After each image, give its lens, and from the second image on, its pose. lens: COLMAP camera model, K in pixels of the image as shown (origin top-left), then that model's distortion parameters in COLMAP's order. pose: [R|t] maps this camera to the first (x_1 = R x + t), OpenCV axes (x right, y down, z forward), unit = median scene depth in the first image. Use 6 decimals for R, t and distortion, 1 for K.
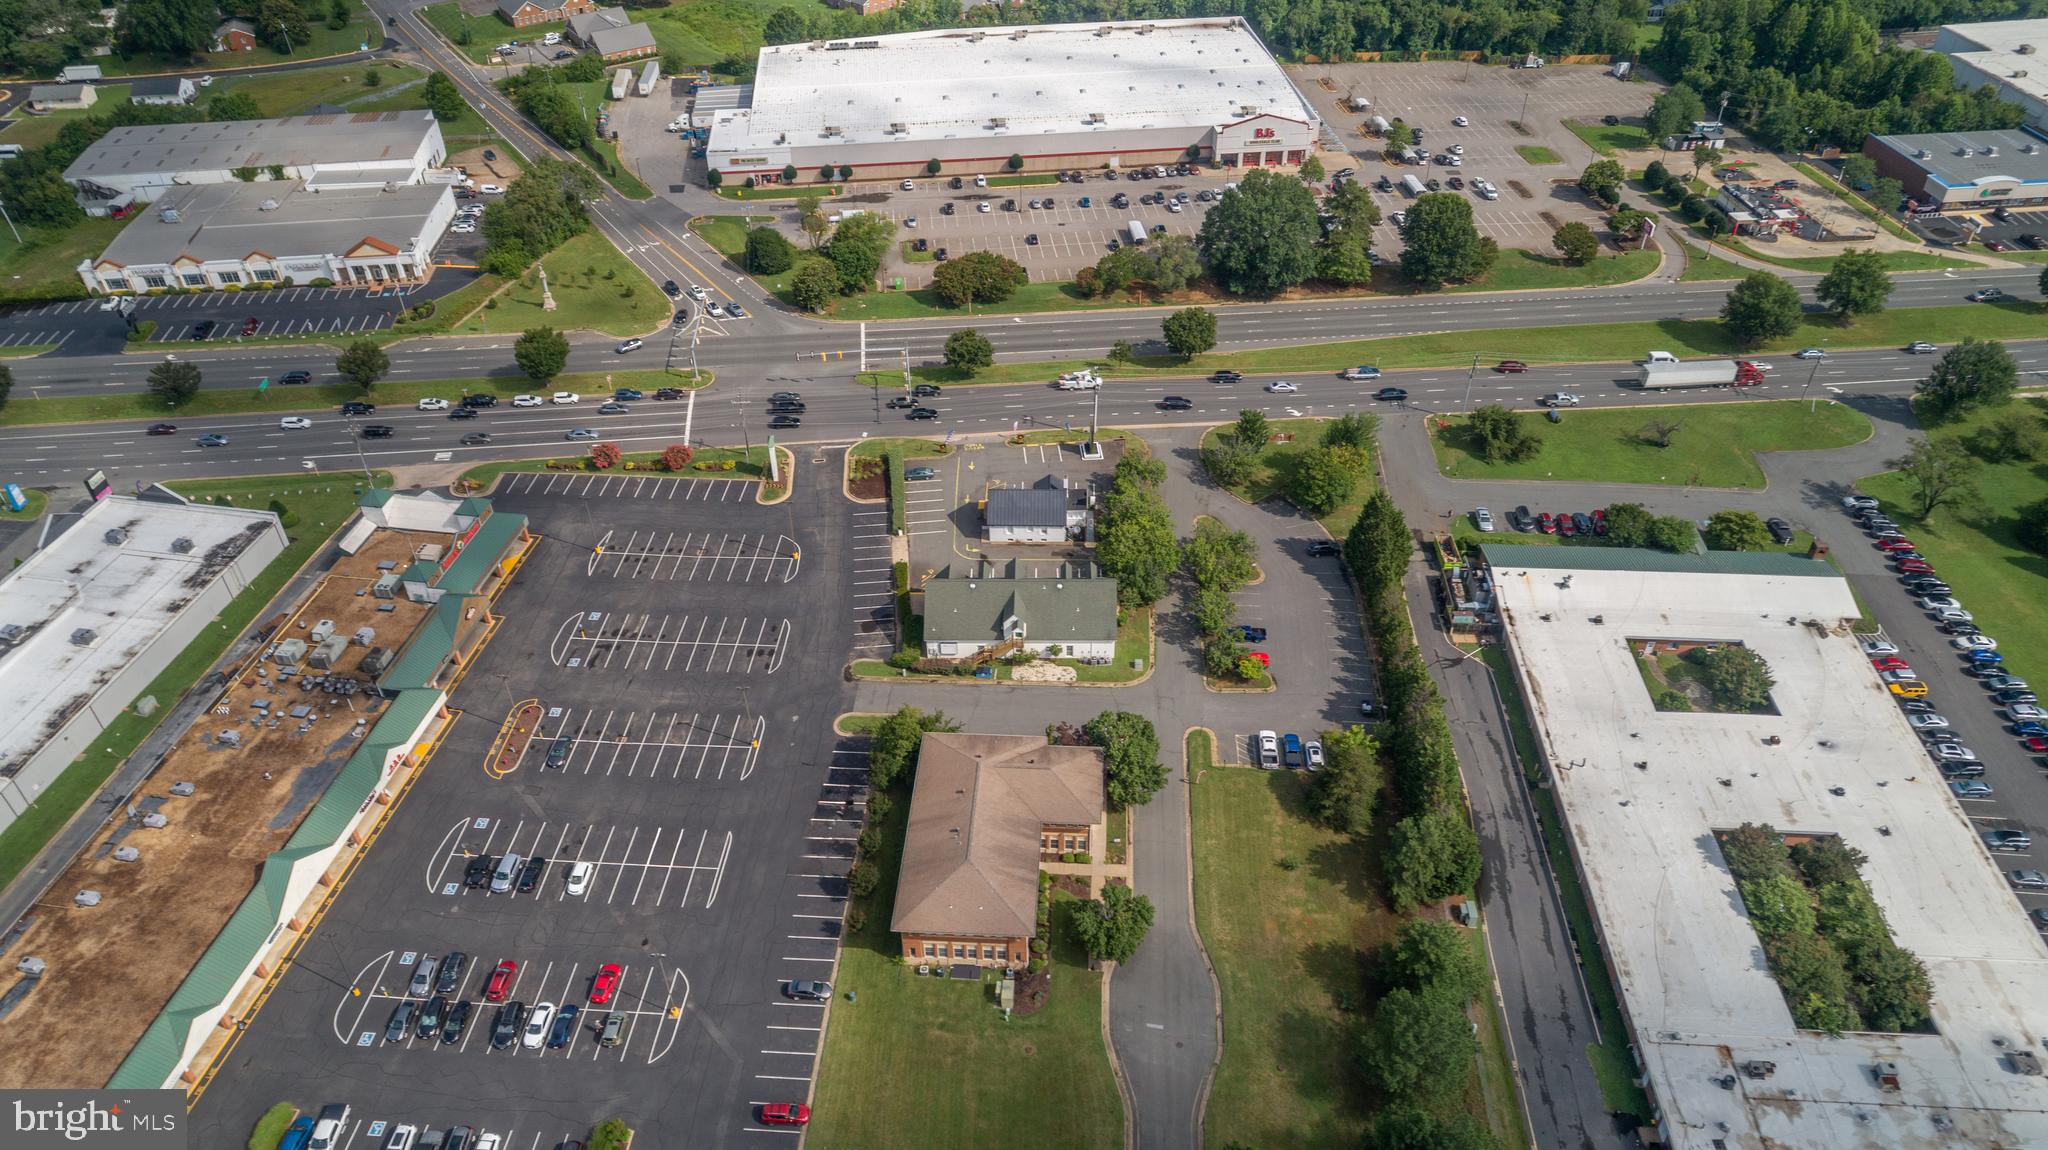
lens RADIAL K [[1380.2, 0, 1021.3], [0, 1380.2, 577.2], [0, 0, 1]] dist [-0.012984, 0.010478]
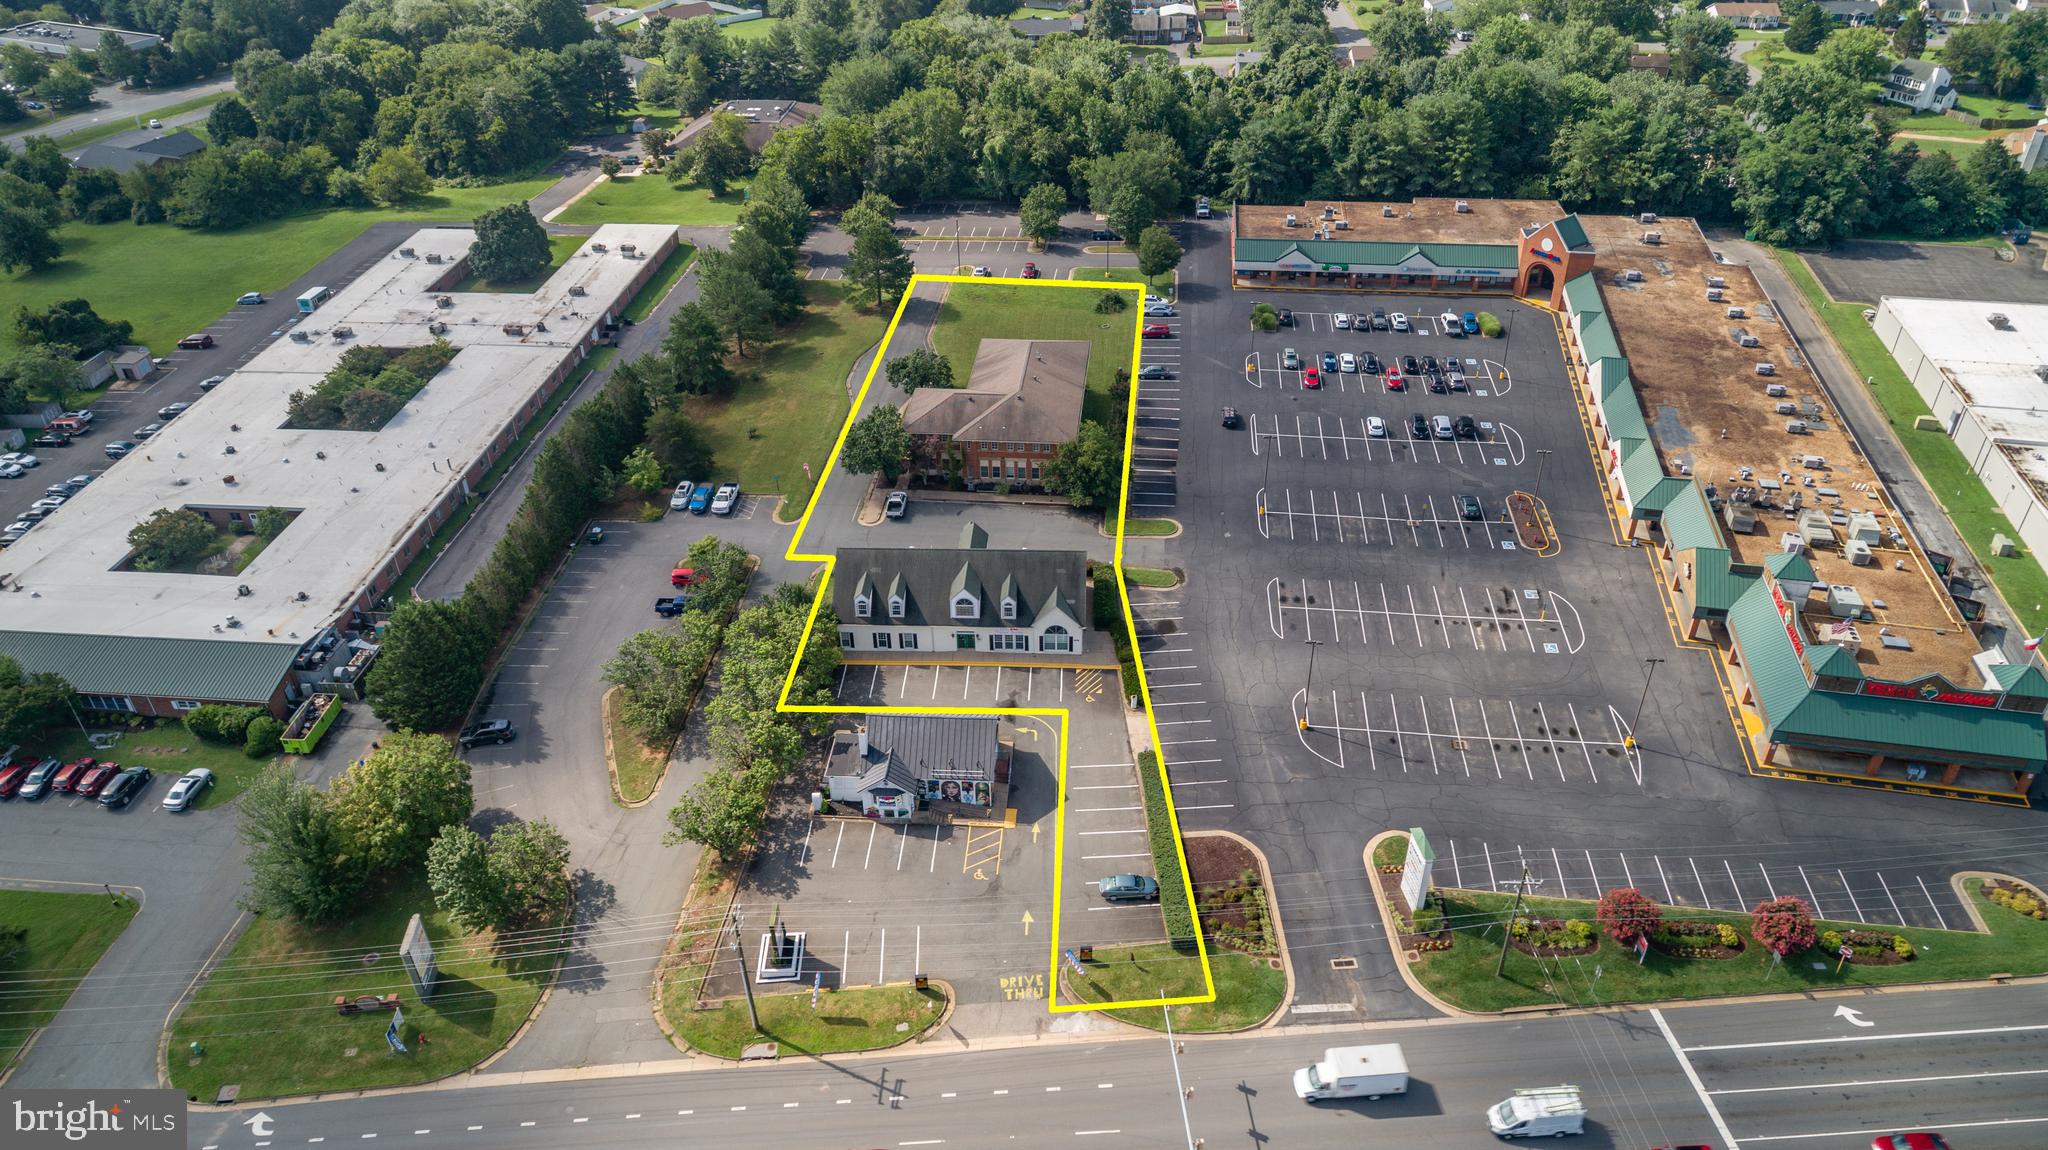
lens RADIAL K [[1380.2, 0, 1021.3], [0, 1380.2, 577.2], [0, 0, 1]] dist [-0.012984, 0.010478]
pose [[-0.998744, 0.004809, 0.049882, -0.057483], [0.049070, 0.295900, 0.953958, -0.577545], [-0.010173, 0.955207, -0.295764, 0.995648]]
